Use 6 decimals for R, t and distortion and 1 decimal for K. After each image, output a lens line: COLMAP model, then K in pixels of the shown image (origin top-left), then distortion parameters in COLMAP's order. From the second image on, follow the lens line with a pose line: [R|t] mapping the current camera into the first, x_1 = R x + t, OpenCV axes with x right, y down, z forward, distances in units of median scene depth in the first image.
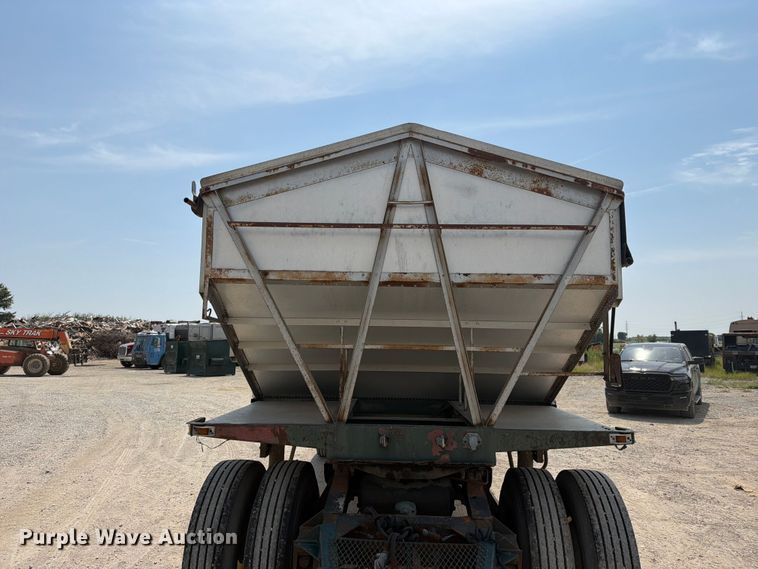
lens RADIAL K [[520.0, 0, 379.0], [0, 520.0, 284.5], [0, 0, 1]] dist [0.057513, -0.065714]
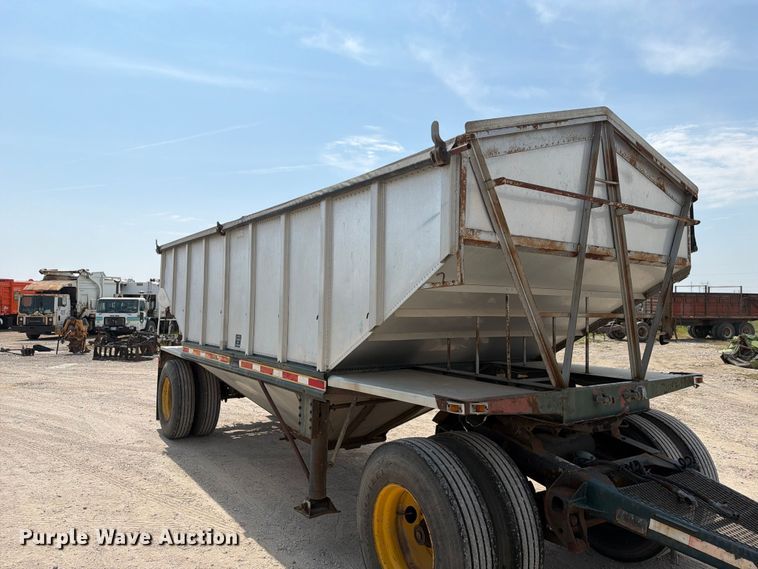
lens RADIAL K [[525.1, 0, 335.7], [0, 525.1, 284.8], [0, 0, 1]] dist [0.143221, -0.254284]
pose [[0.813378, 0.019623, 0.581404, -1.018785], [-0.063896, 0.996398, 0.055760, 0.029409], [-0.578215, -0.082503, 0.811702, 0.395142]]
